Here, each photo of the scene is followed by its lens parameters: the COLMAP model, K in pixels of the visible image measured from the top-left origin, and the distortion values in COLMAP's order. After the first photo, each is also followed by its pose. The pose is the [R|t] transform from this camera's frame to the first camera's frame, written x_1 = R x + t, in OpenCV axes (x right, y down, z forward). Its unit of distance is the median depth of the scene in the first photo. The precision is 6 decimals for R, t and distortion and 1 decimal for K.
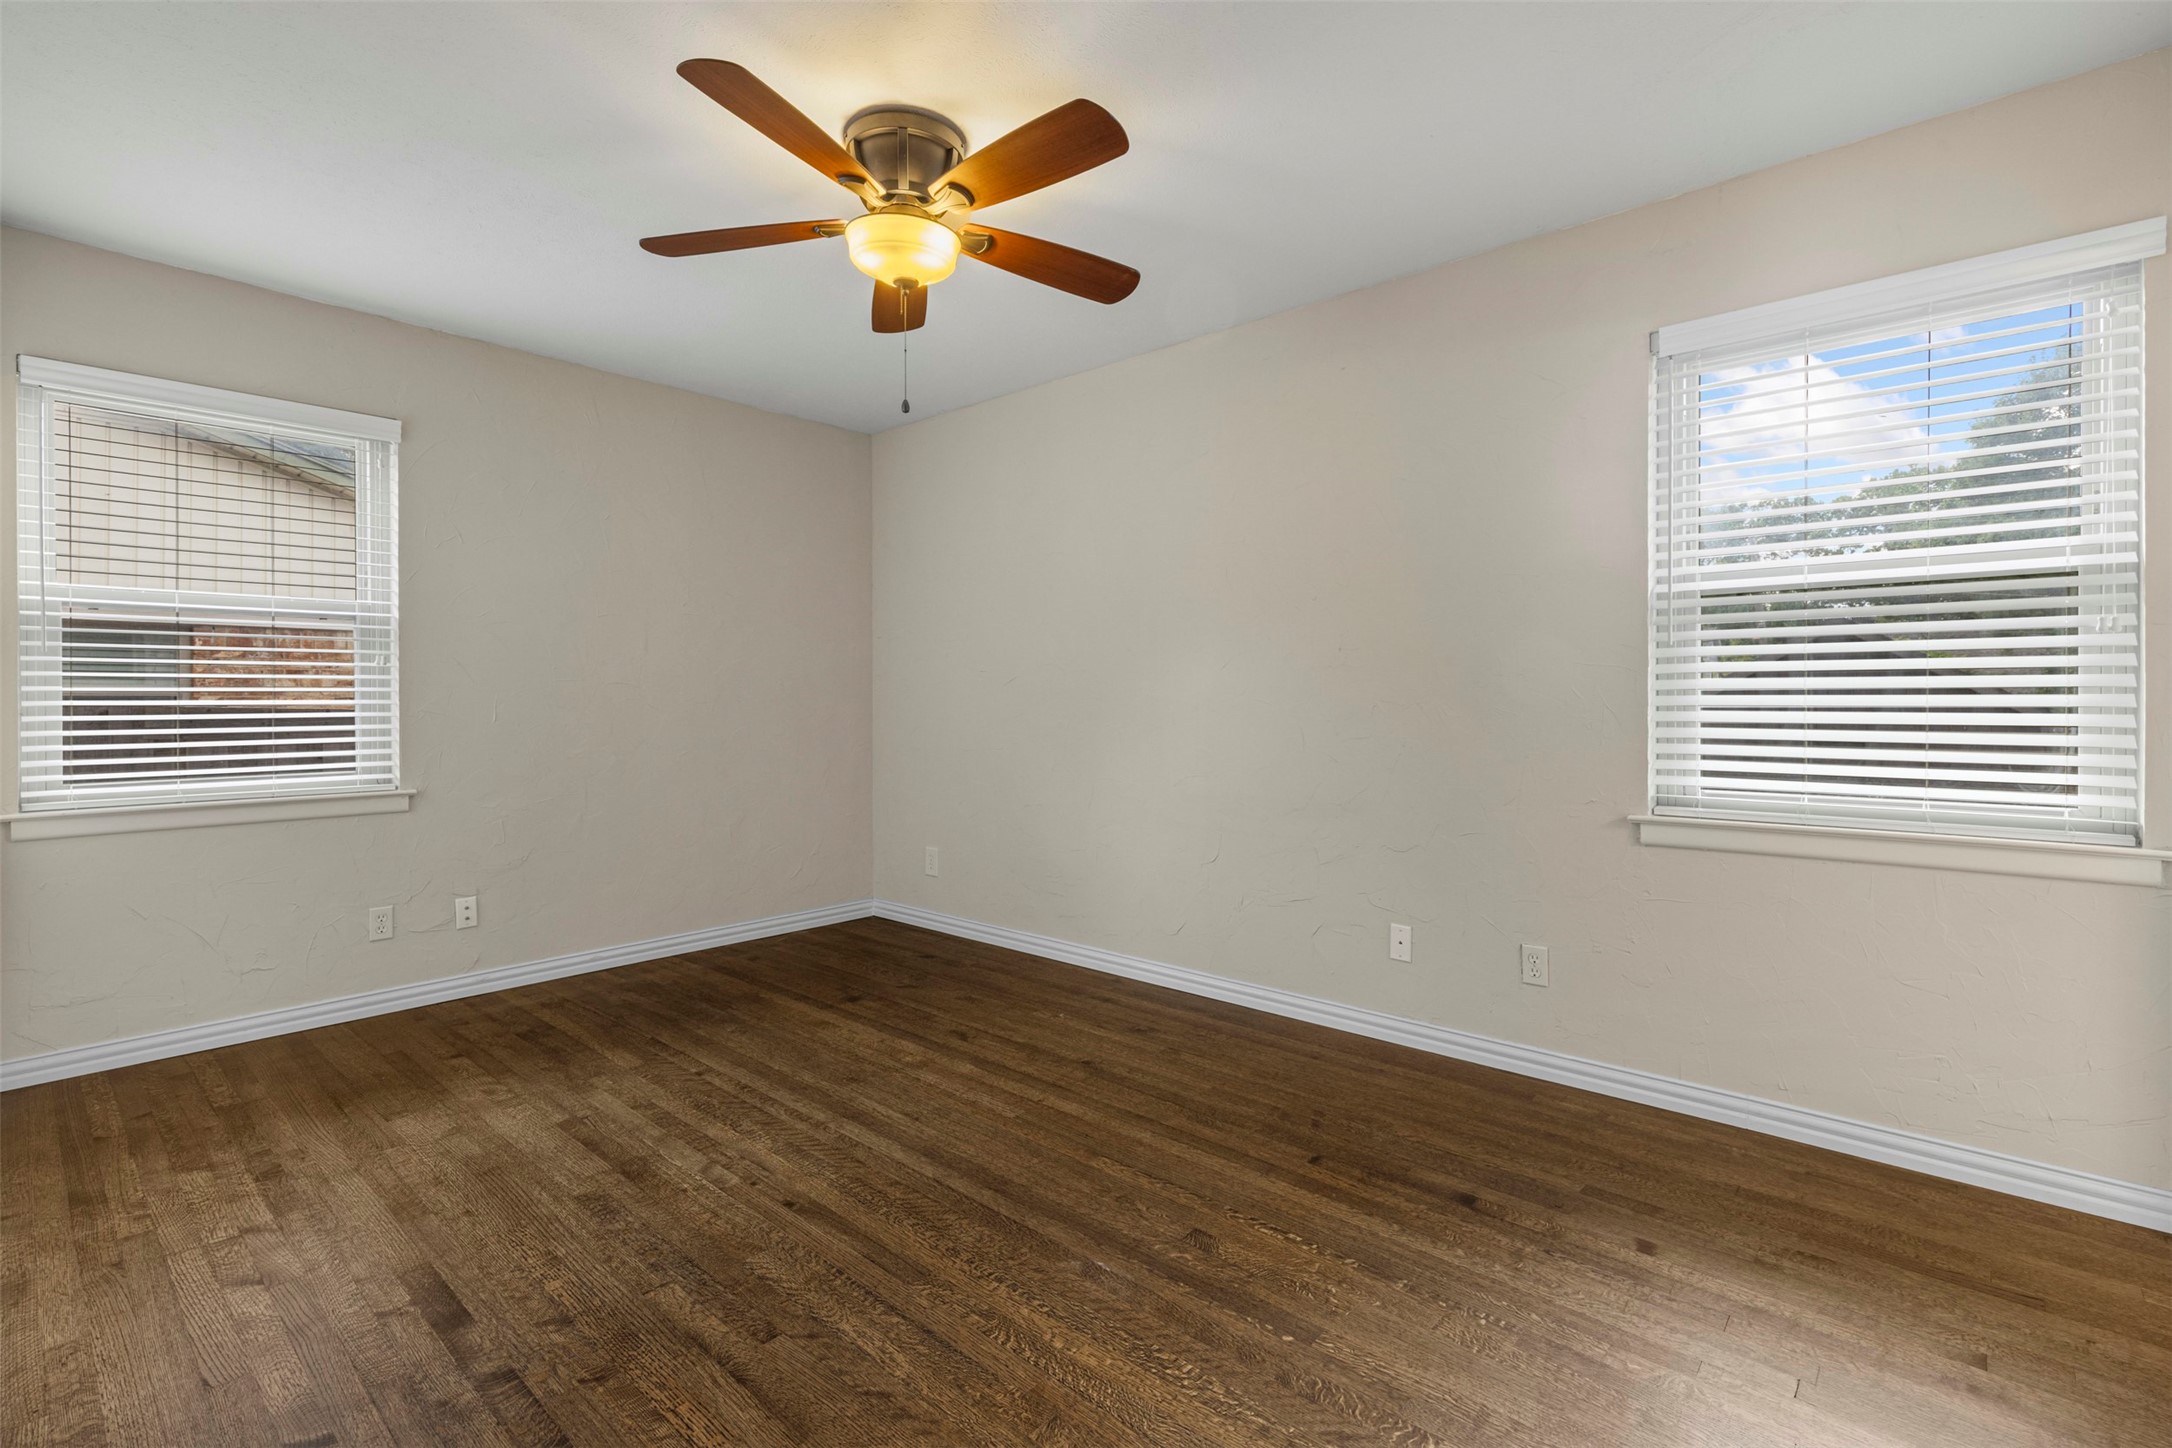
lens RADIAL K [[977.4, 0, 1072.4], [0, 977.4, 710.6], [0, 0, 1]] dist [0.010950, 0.000384]
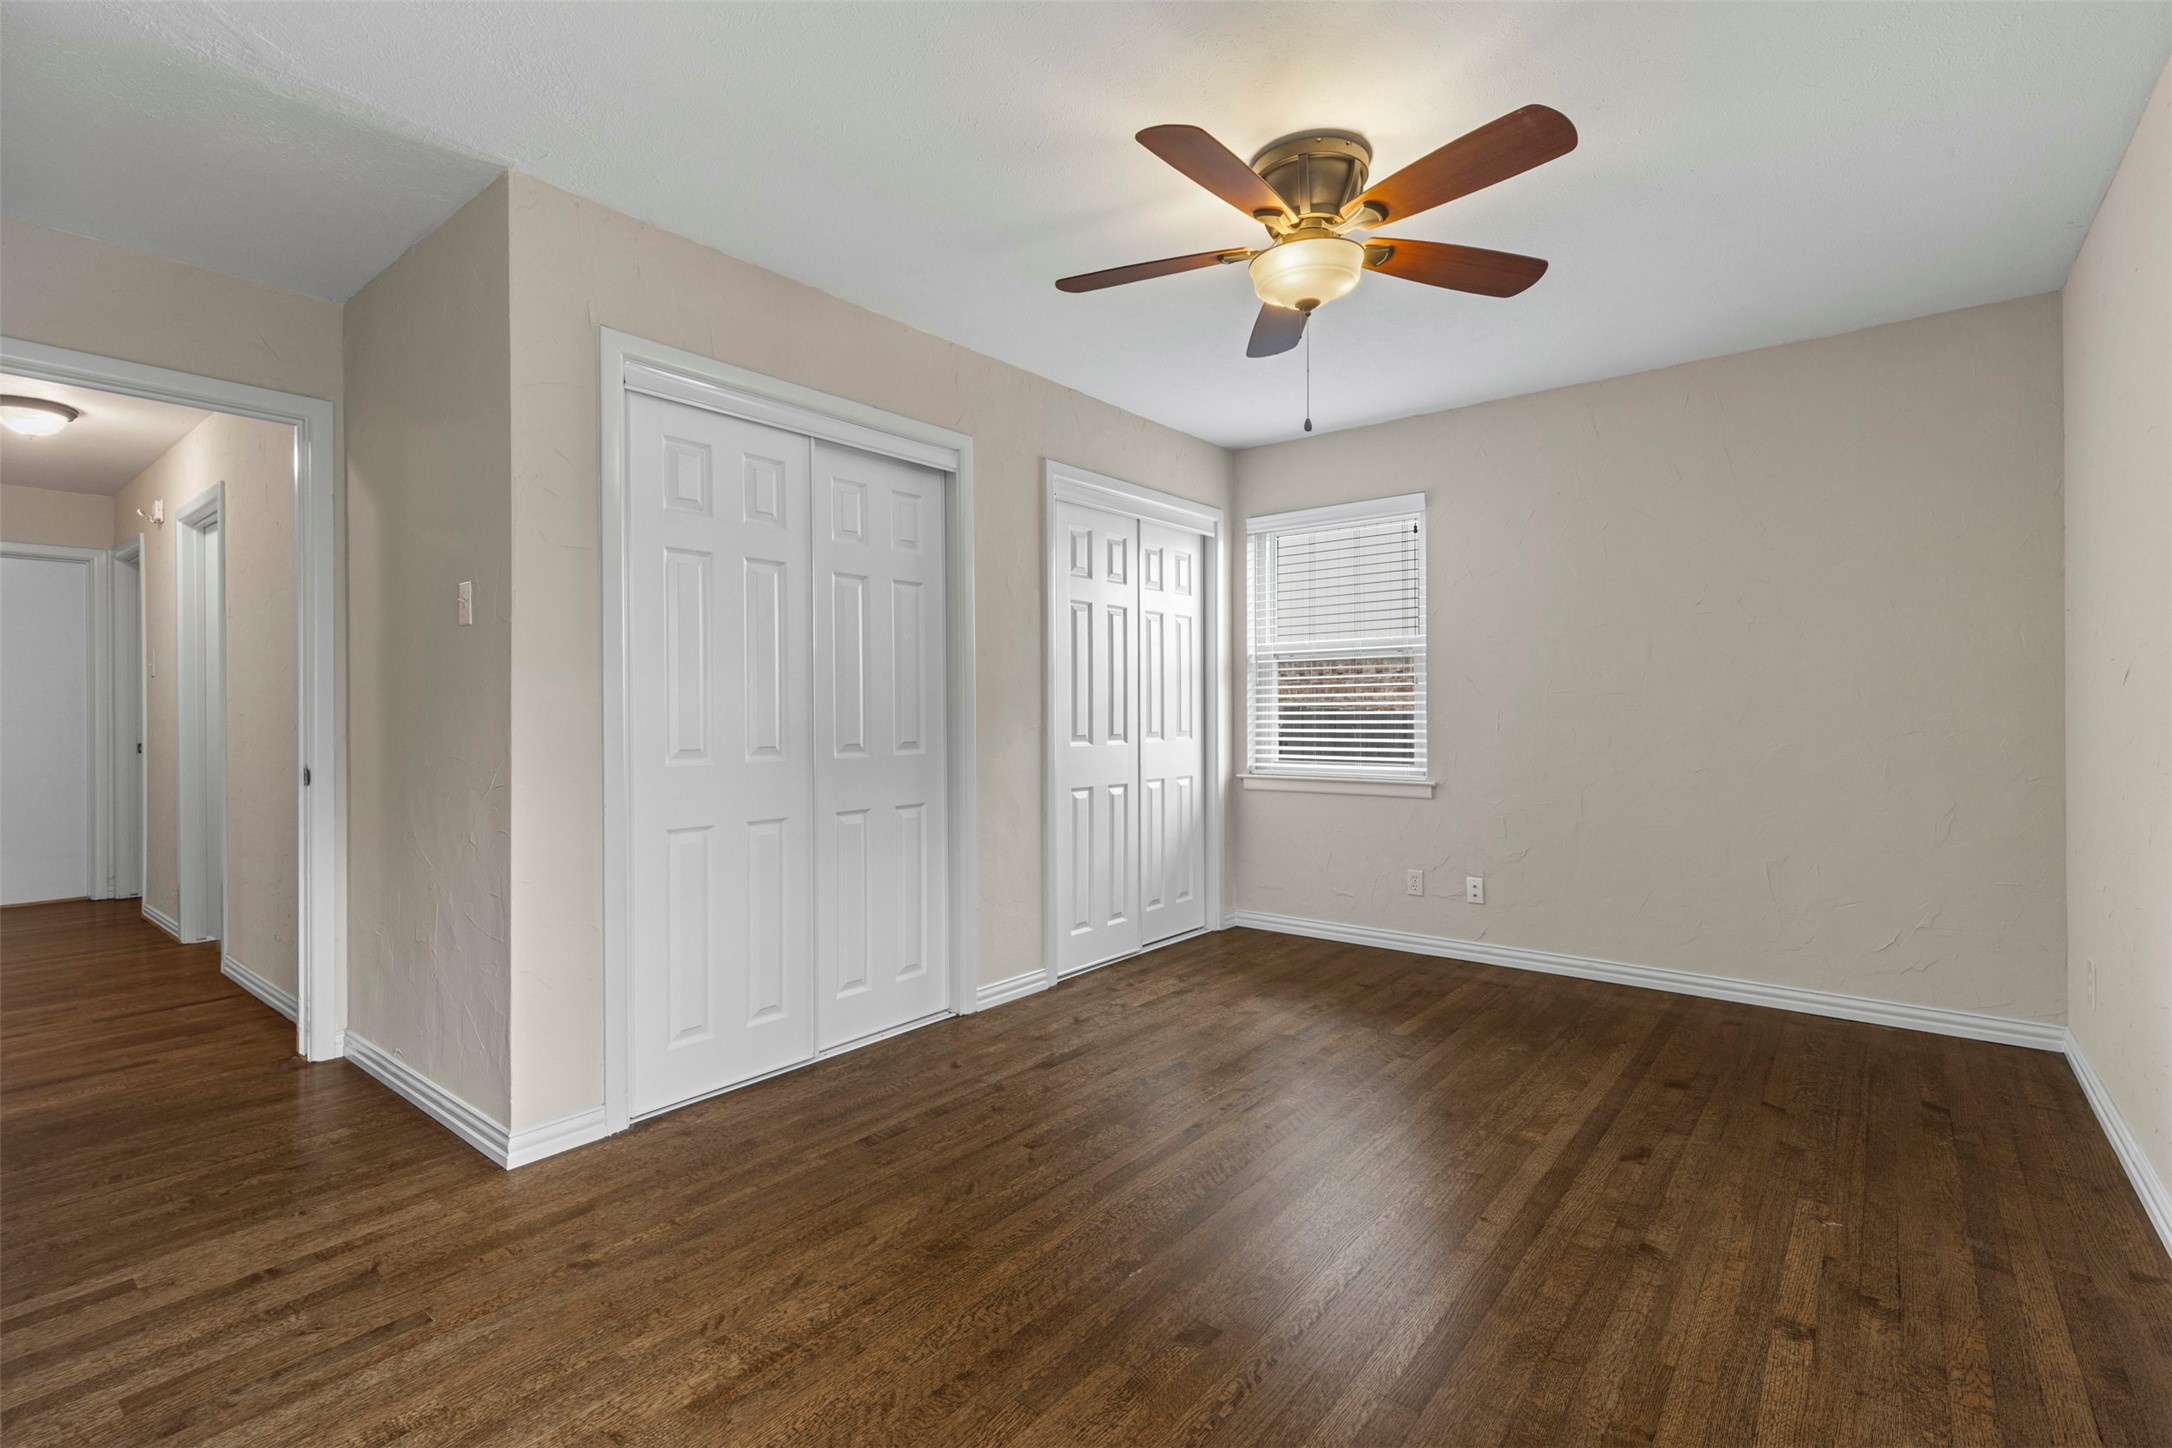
lens RADIAL K [[977.4, 0, 1072.4], [0, 977.4, 710.6], [0, 0, 1]] dist [0.010950, 0.000384]
pose [[0.059662, 0.000124, -0.998219, 0.627341], [-0.006555, 0.999978, -0.000267, -0.008320], [0.998197, 0.006560, 0.059661, 0.525669]]
